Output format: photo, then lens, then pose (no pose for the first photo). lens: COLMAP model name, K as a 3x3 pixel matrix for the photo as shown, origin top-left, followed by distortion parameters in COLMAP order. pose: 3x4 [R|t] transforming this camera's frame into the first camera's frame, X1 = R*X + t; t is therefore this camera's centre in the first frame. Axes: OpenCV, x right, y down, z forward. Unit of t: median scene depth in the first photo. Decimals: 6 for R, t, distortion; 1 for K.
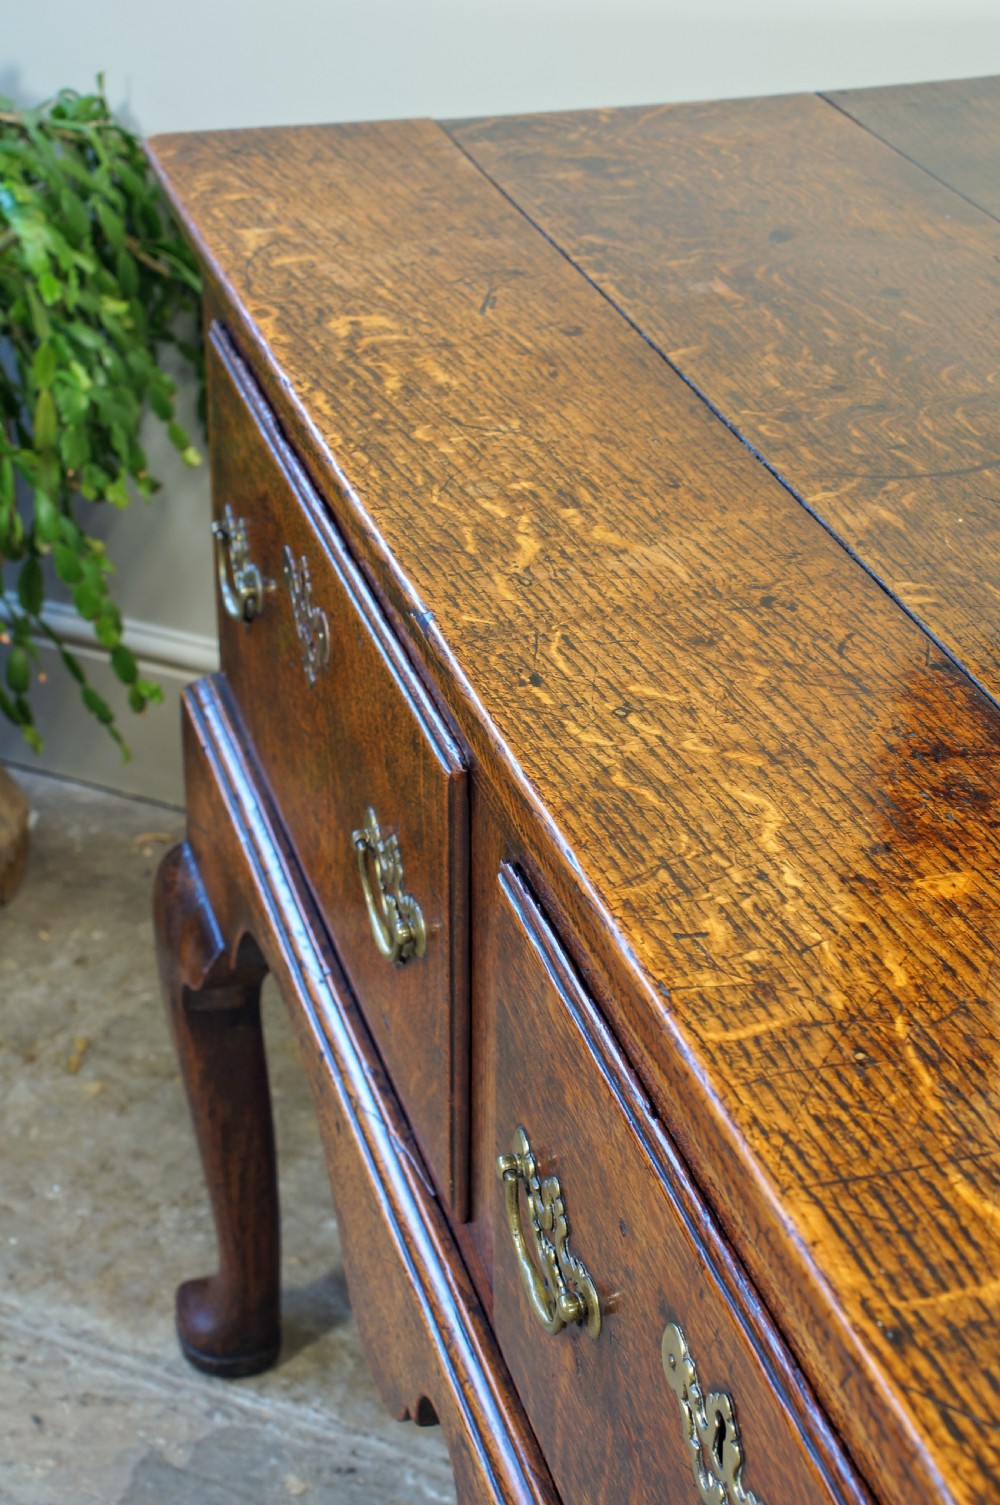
lens RADIAL K [[2502.3, 0, 499.5], [0, 2502.3, 749.3], [0, 0, 1]] dist [-0.023842, 0.000000]
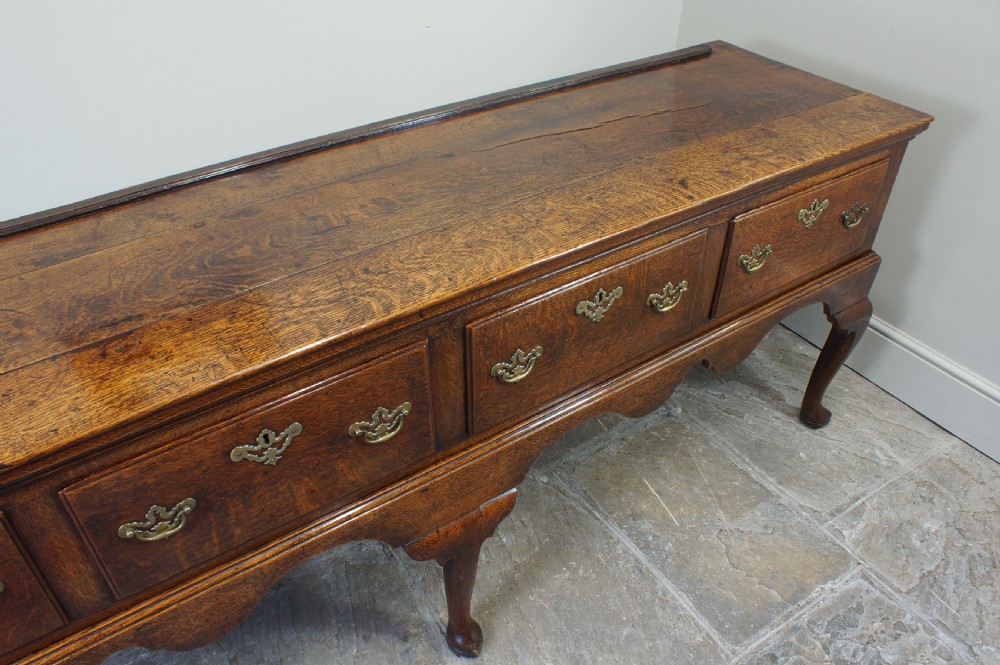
lens RADIAL K [[768.5, 0, 493.5], [0, 768.5, 336.7], [0, 0, 1]] dist [-0.149026, 0.111381]
pose [[-0.306678, -0.592857, 0.744627, -0.637712], [0.469305, 0.586431, 0.660190, -0.368592], [-0.828071, 0.551923, 0.098385, 0.278734]]
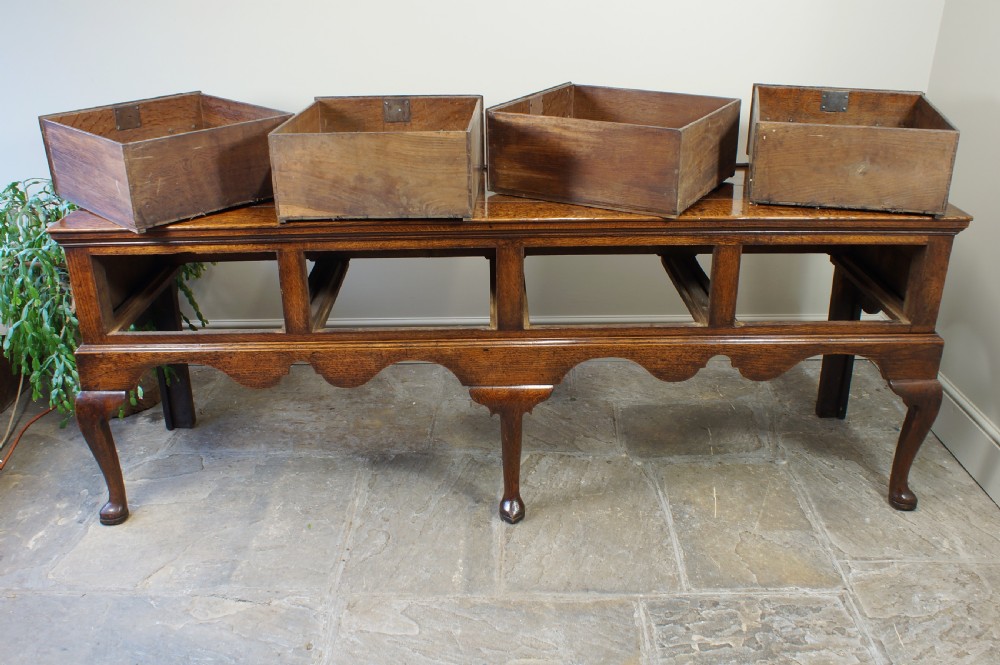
lens RADIAL K [[883.1, 0, 496.5], [0, 883.1, 331.9], [0, 0, 1]] dist [-0.117171, 0.047490]
pose [[0.270049, -0.403199, 0.874359, -1.774926], [0.490806, 0.838905, 0.235262, -0.068104], [-0.828361, 0.365609, 0.424438, -0.361102]]
